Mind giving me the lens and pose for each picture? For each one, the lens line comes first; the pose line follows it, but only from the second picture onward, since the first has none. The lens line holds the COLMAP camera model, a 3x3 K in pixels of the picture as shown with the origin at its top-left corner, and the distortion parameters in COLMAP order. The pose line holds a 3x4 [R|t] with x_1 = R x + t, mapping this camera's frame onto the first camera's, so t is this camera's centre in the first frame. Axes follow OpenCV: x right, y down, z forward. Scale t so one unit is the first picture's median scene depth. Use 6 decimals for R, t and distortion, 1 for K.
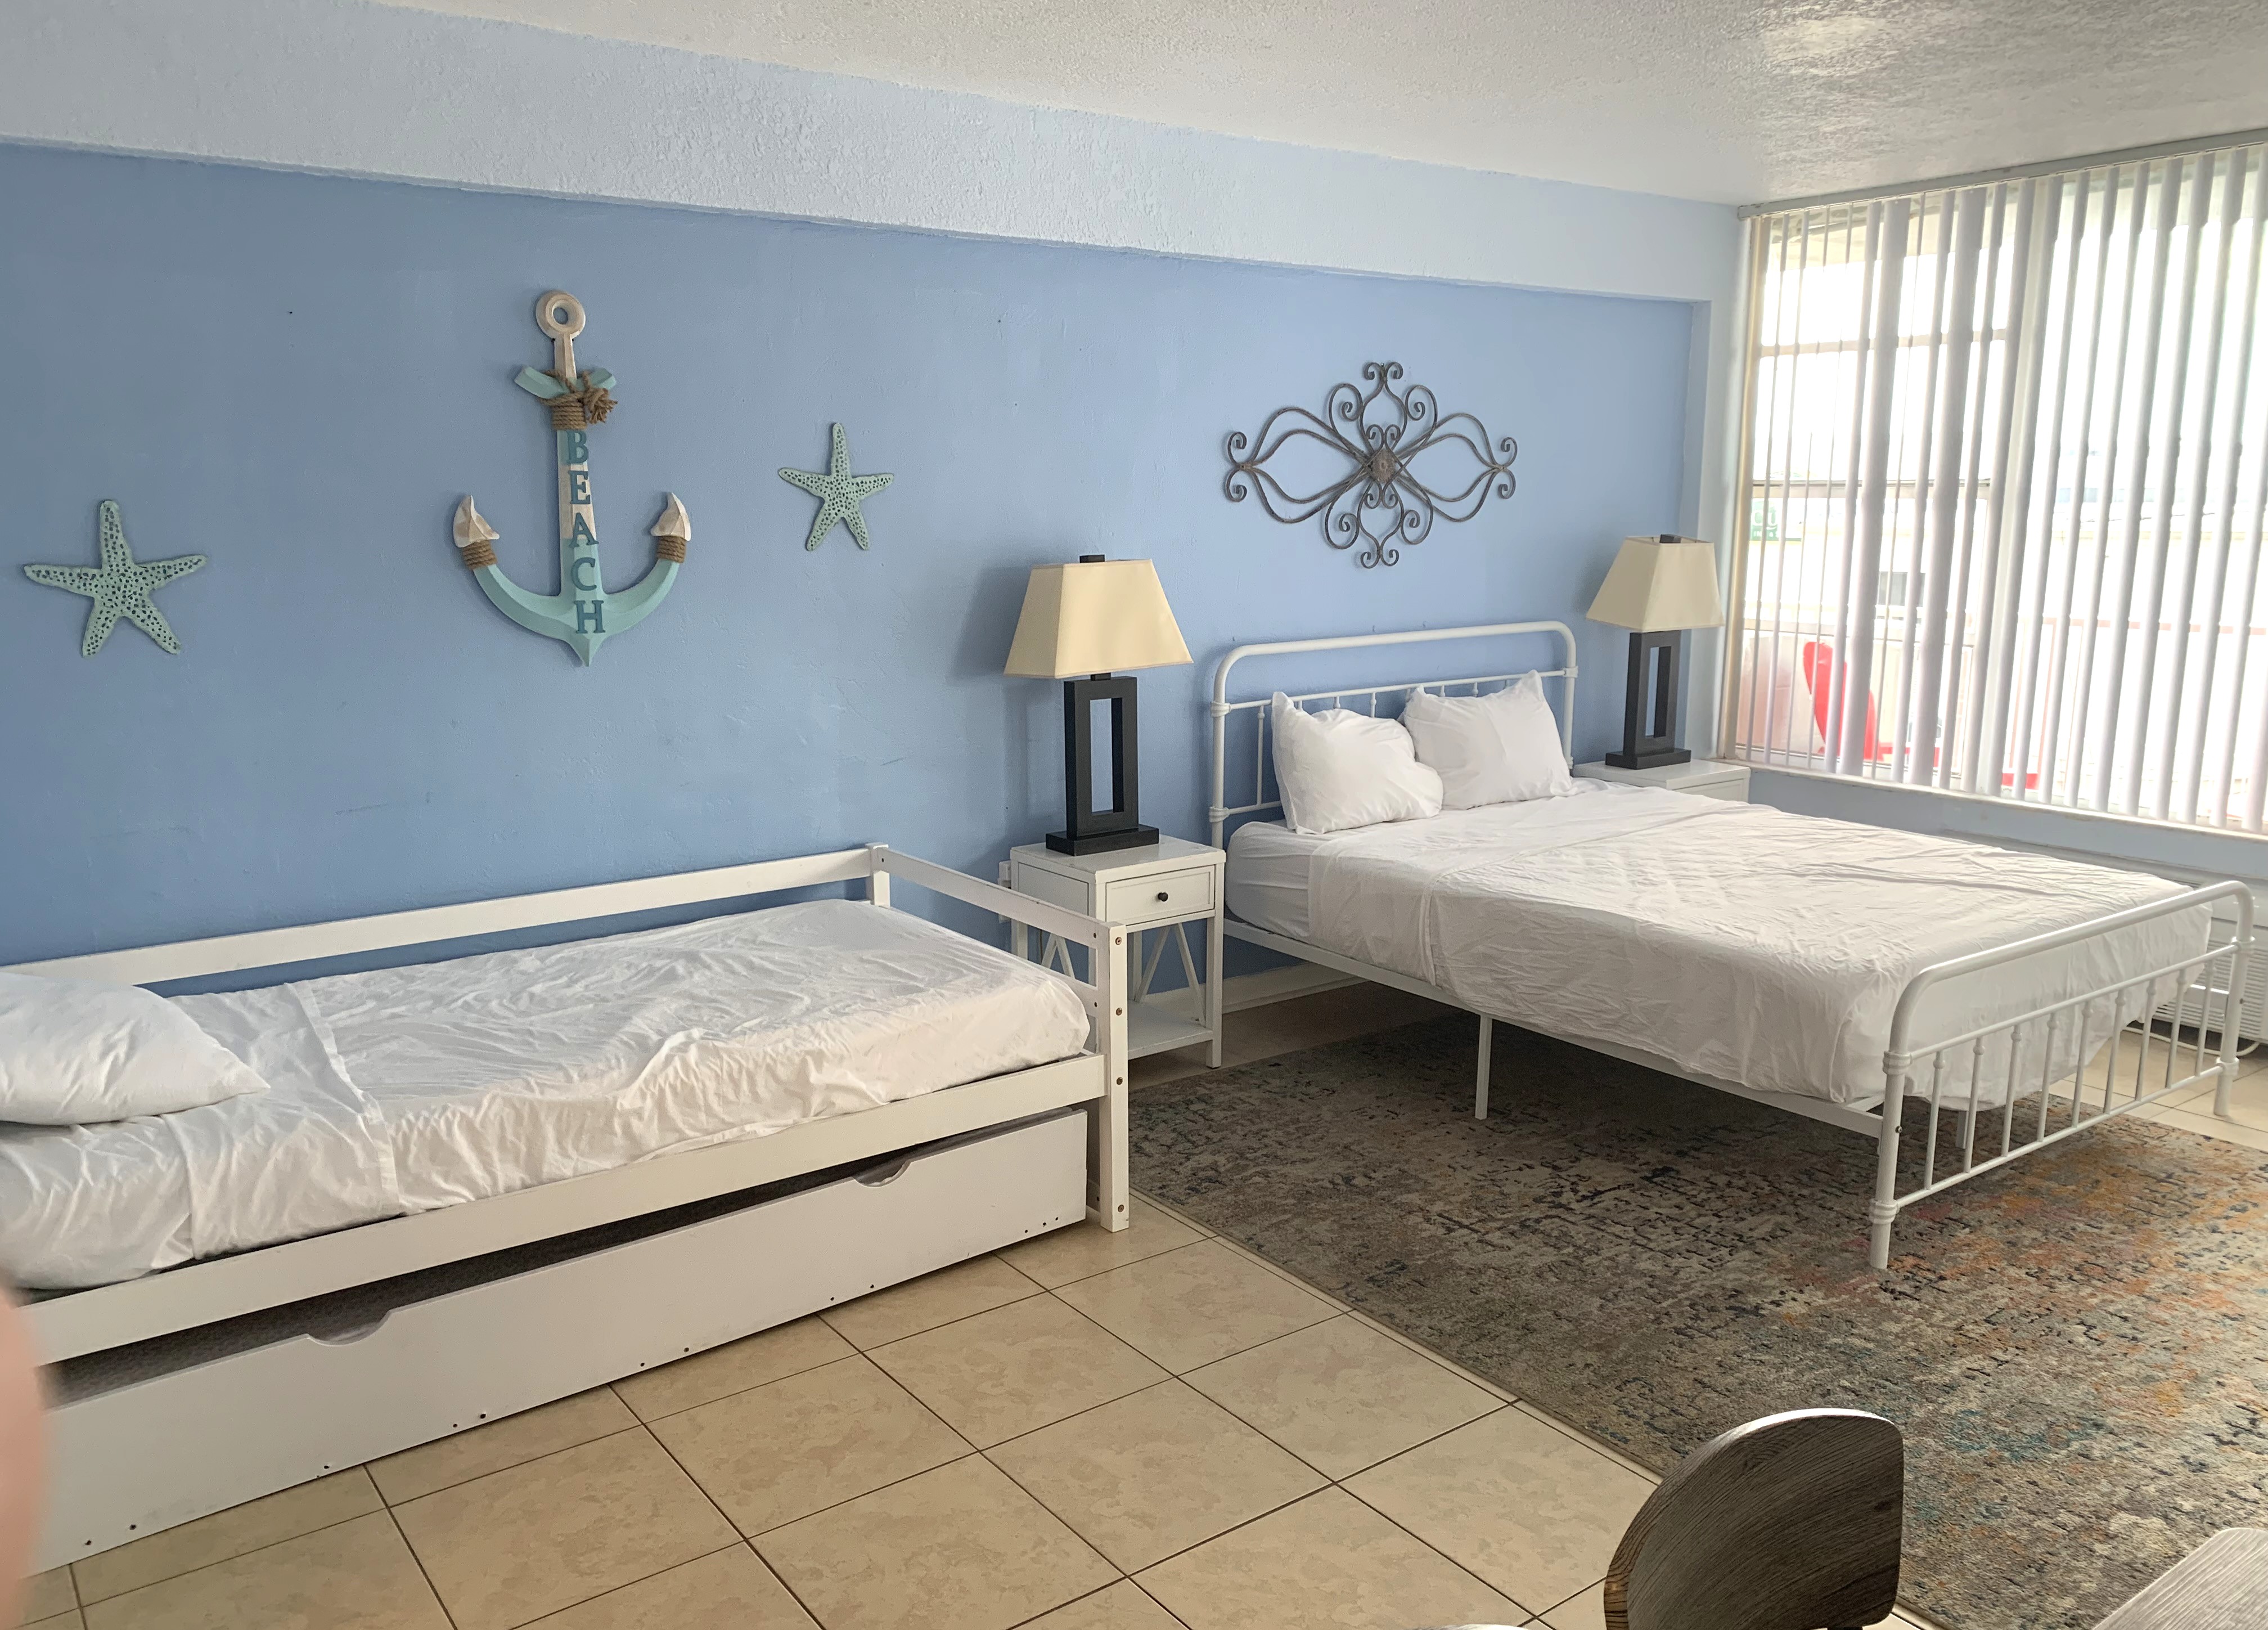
lens RADIAL K [[1734.1, 0, 1132.4], [0, 1734.1, 850.0], [0, 0, 1]] dist [0.073168, -0.128558]
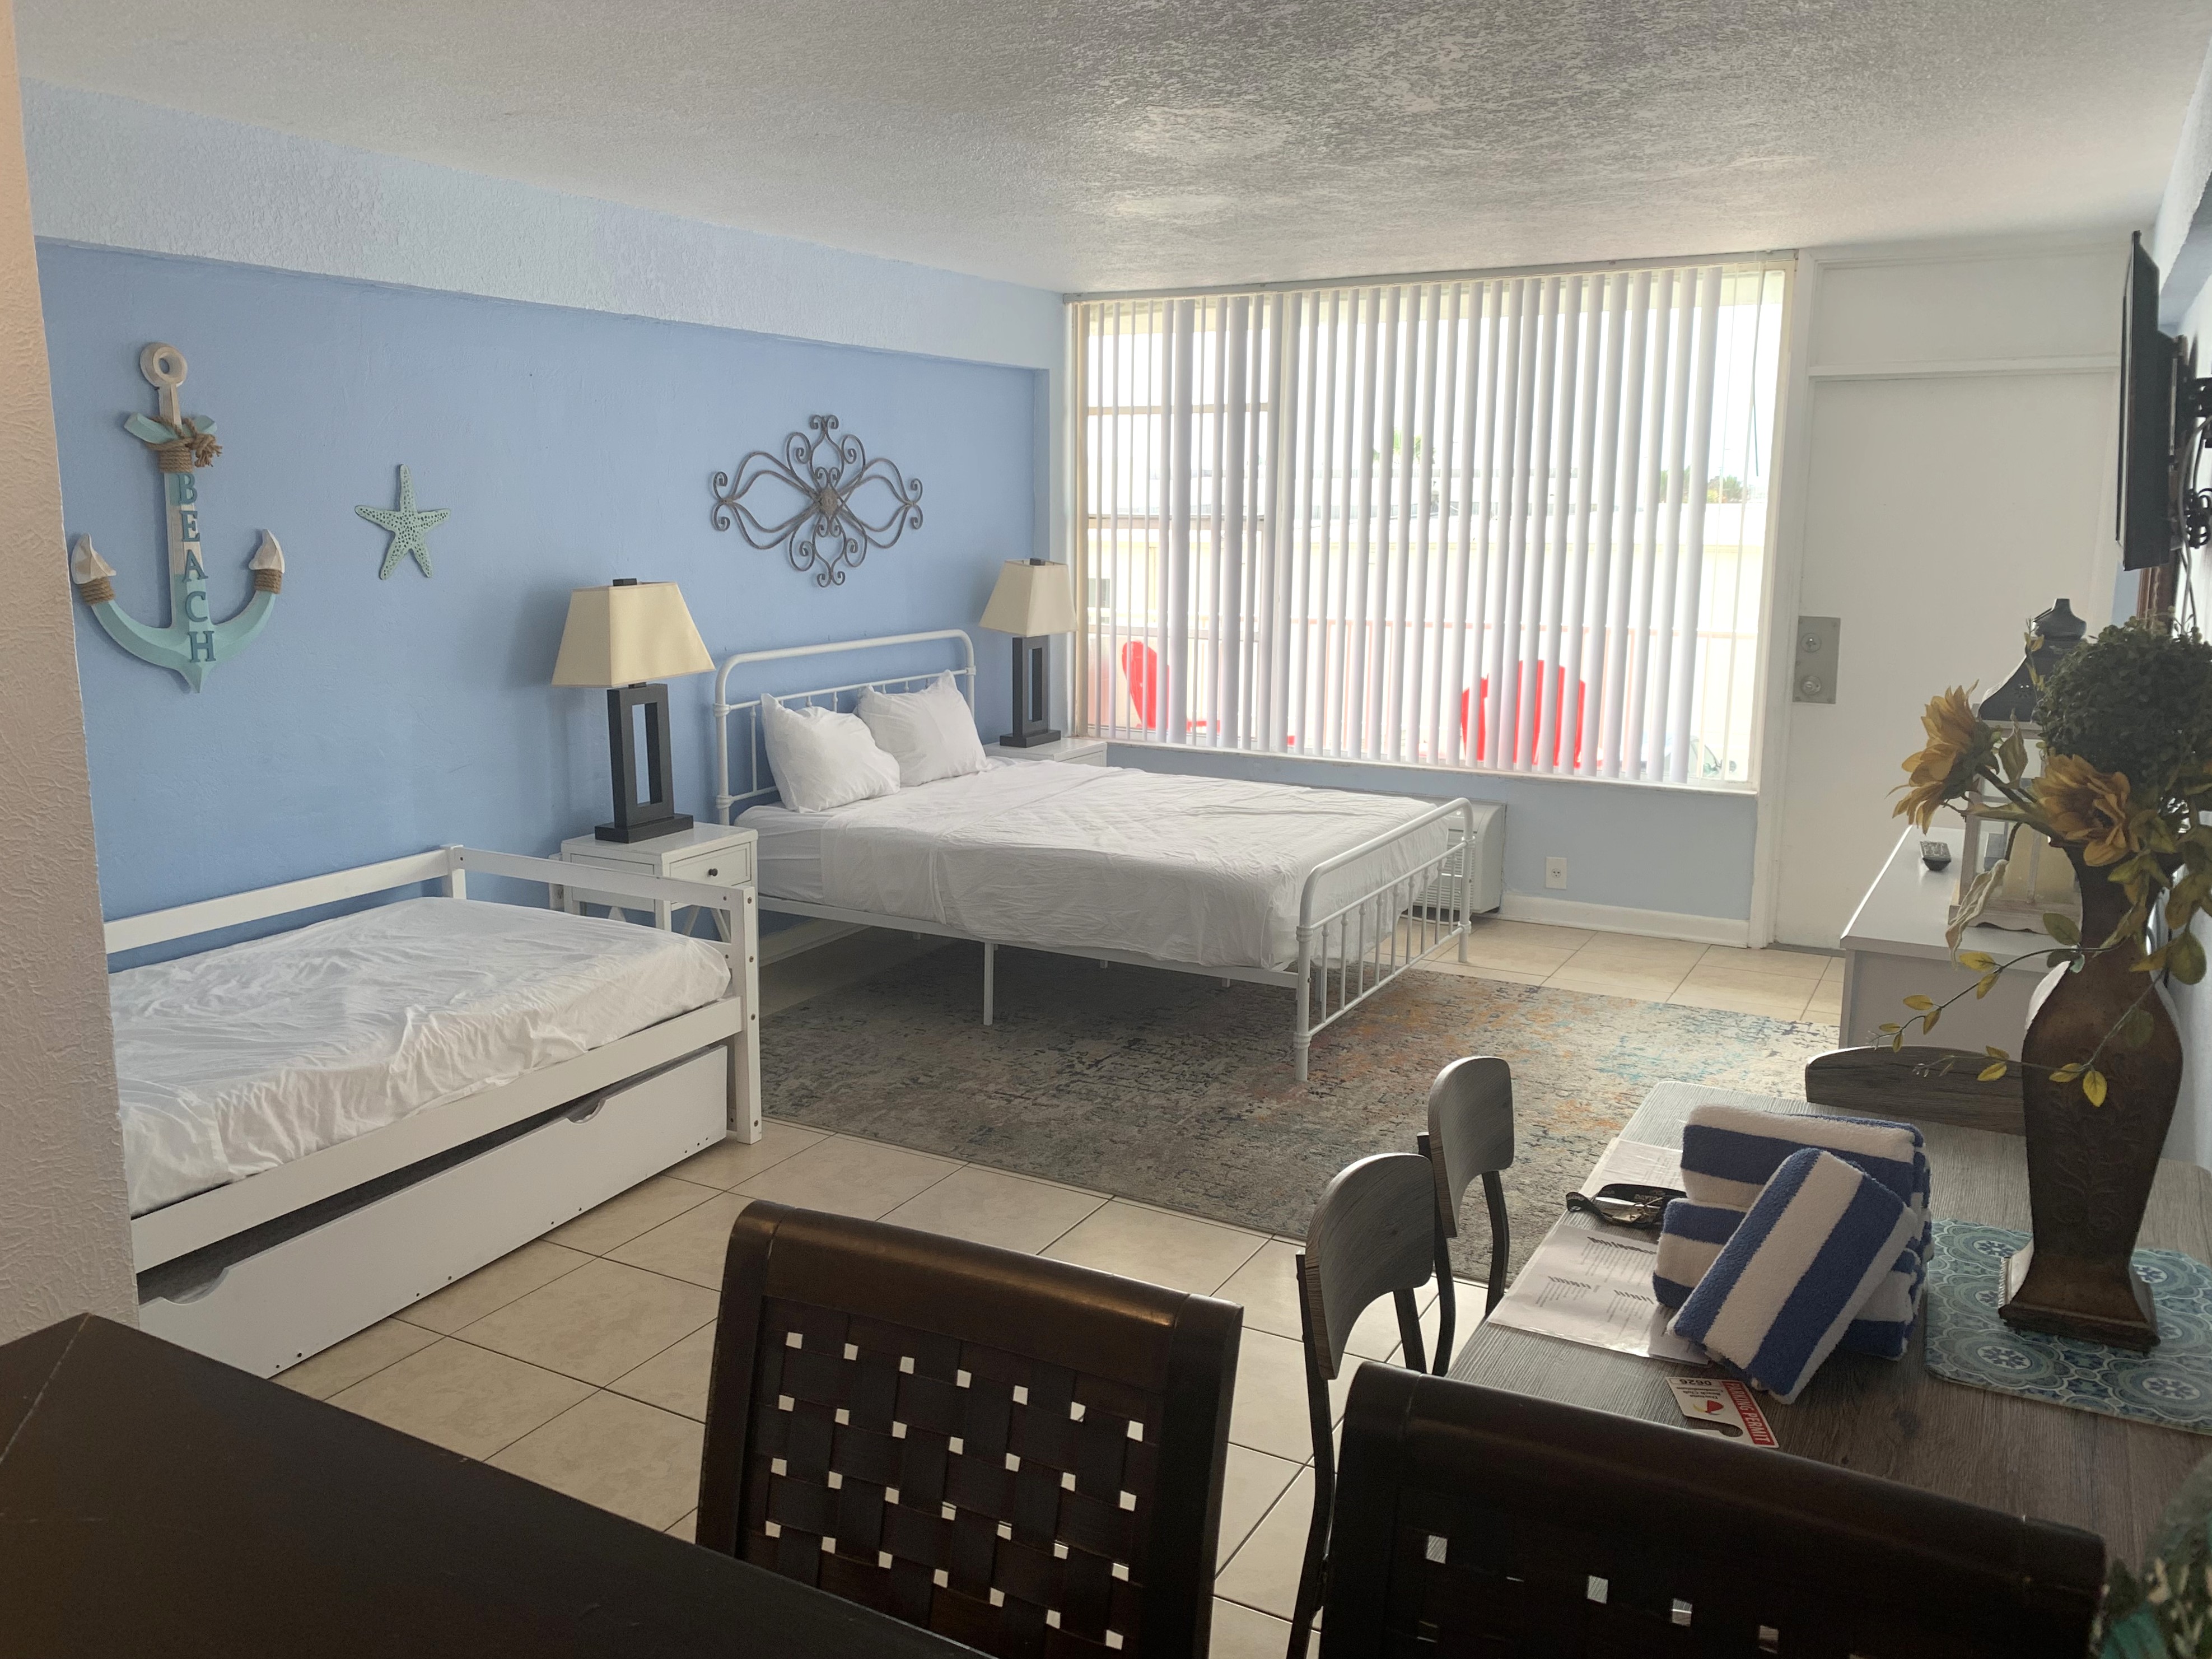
lens RADIAL K [[1697.2, 0, 1096.3], [0, 1697.2, 841.3], [0, 0, 1]] dist [0.027002, -0.048476]
pose [[0.906768, -0.074673, 0.414966, -0.219321], [0.076627, 0.996988, 0.011965, 0.012334], [-0.414609, 0.020948, 0.909758, -0.145214]]
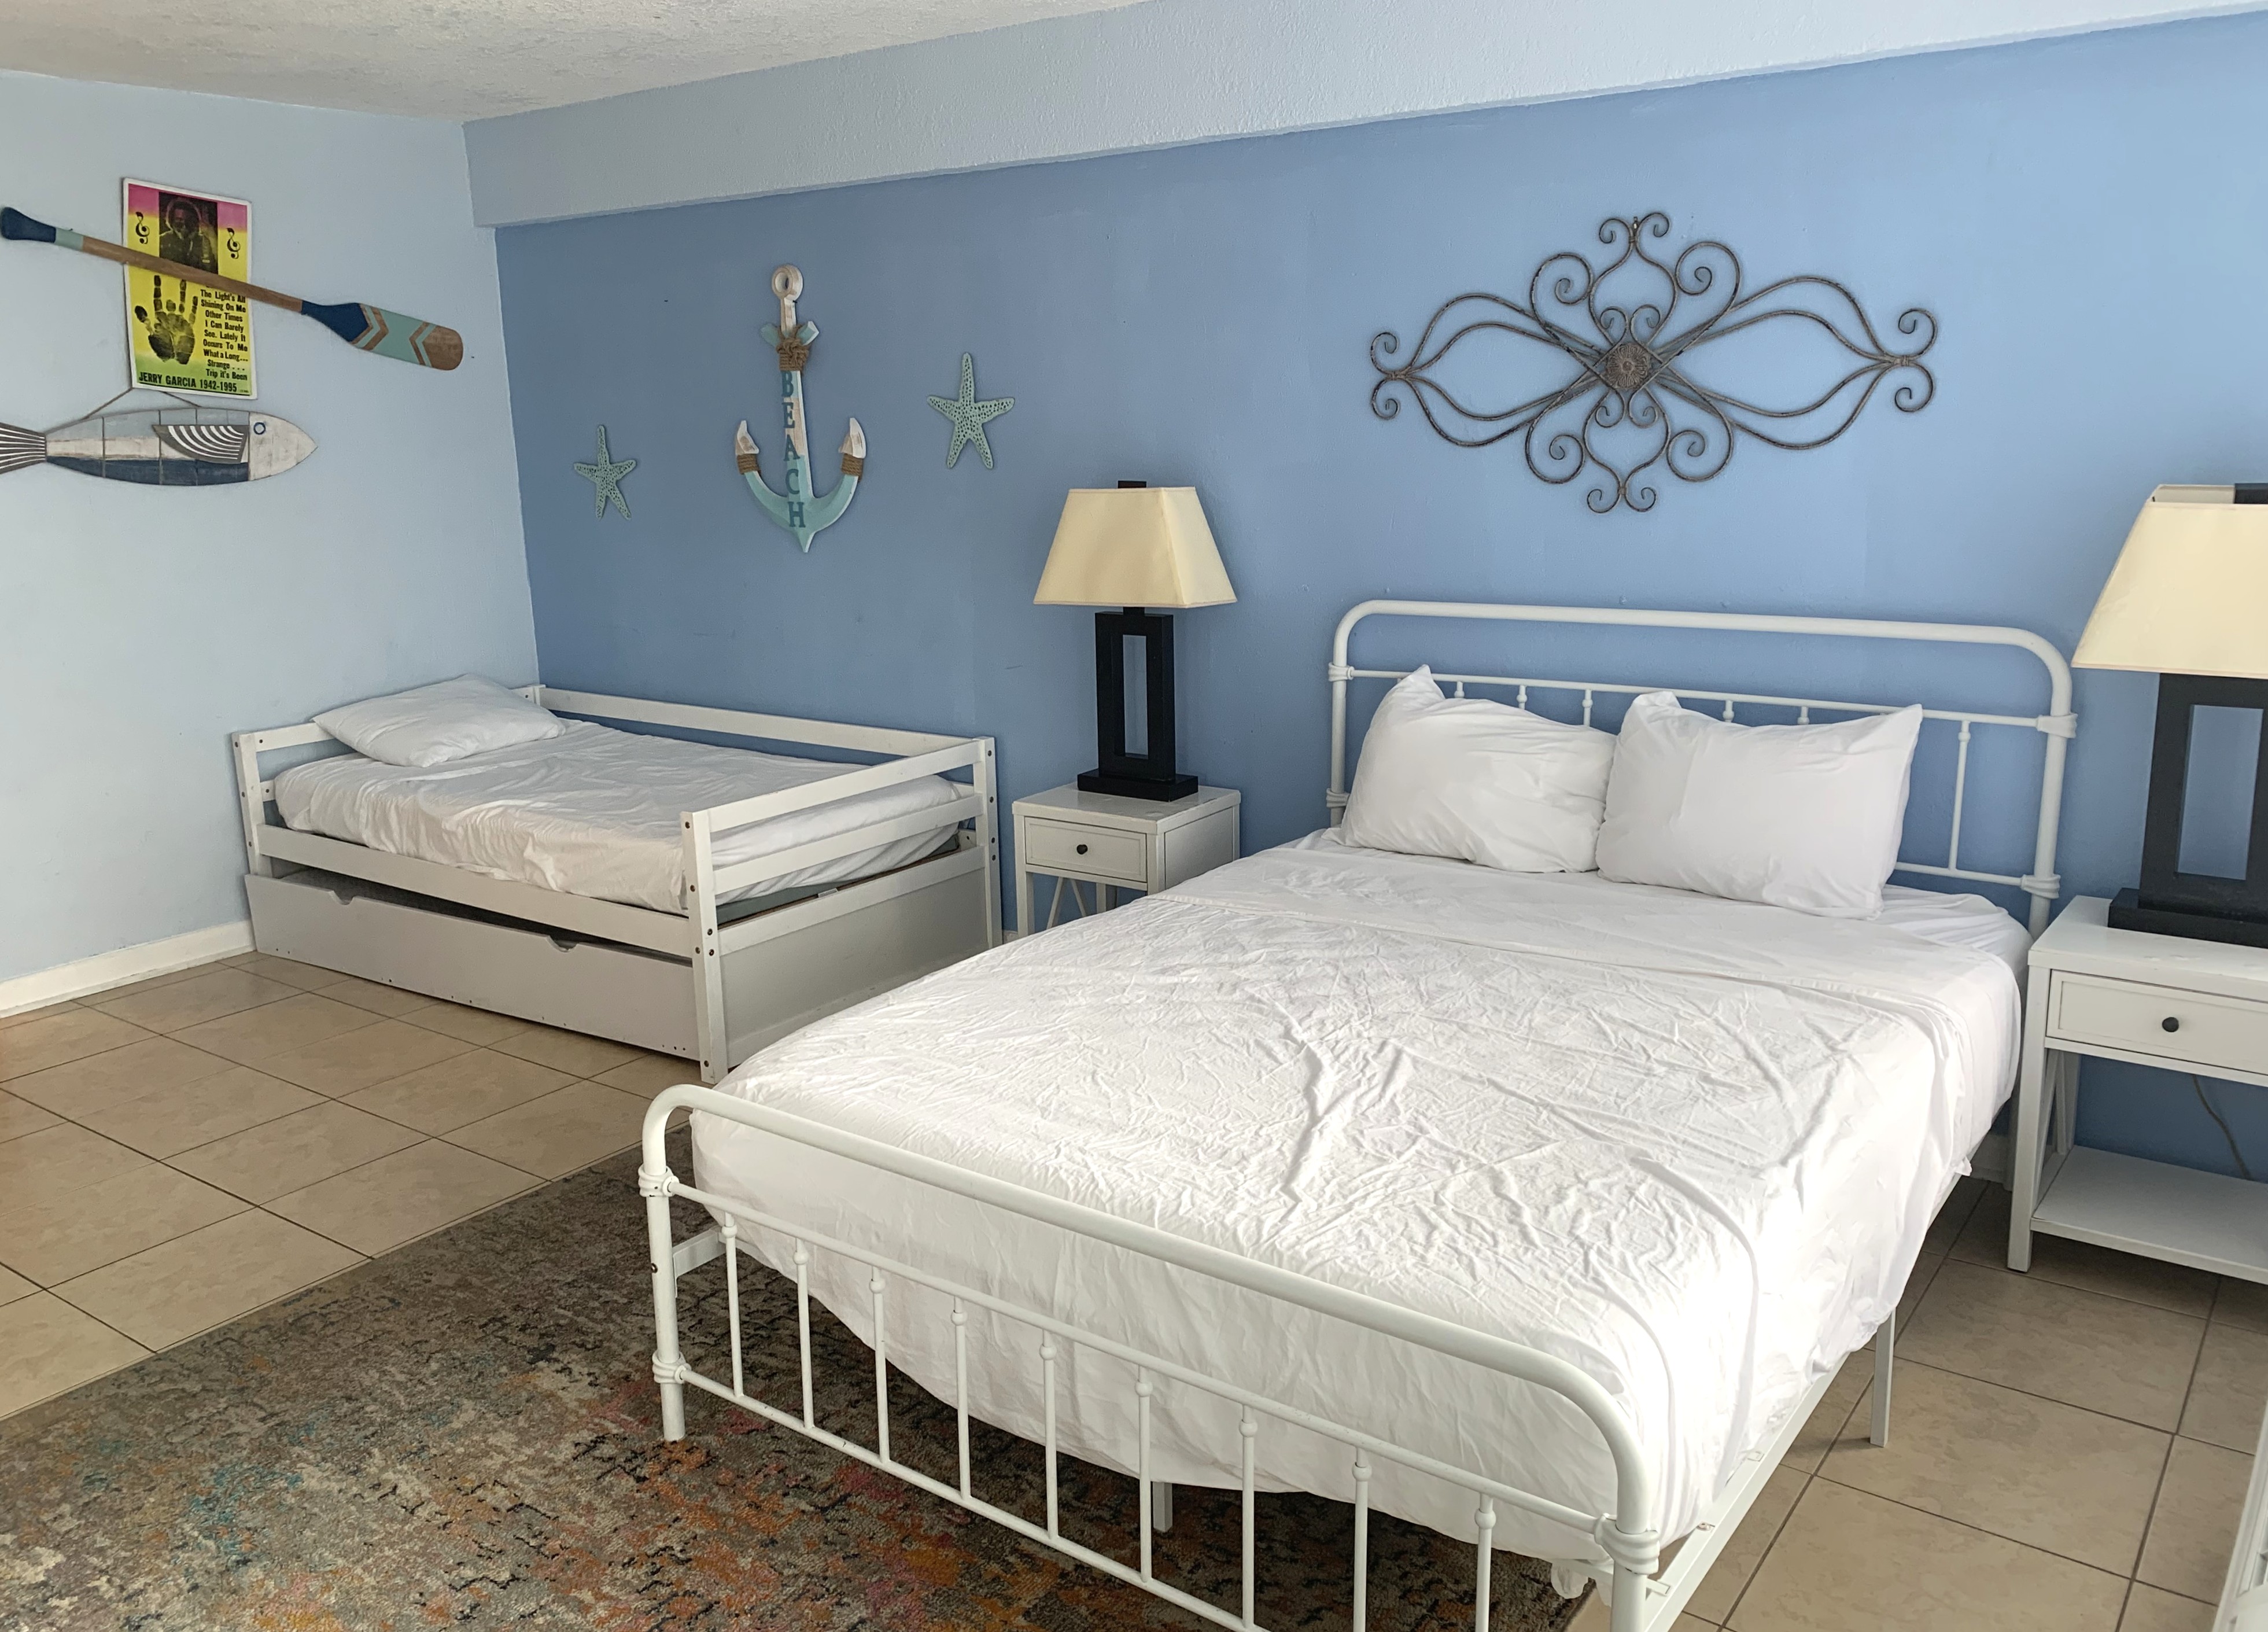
lens RADIAL K [[1734.0, 0, 1132.4], [0, 1734.0, 851.0], [0, 0, 1]] dist [0.073168, -0.128558]
pose [[0.315454, 0.230848, -0.920433, 0.887100], [-0.173624, 0.967626, 0.183179, -0.147812], [0.932922, 0.102025, 0.345323, 0.692522]]
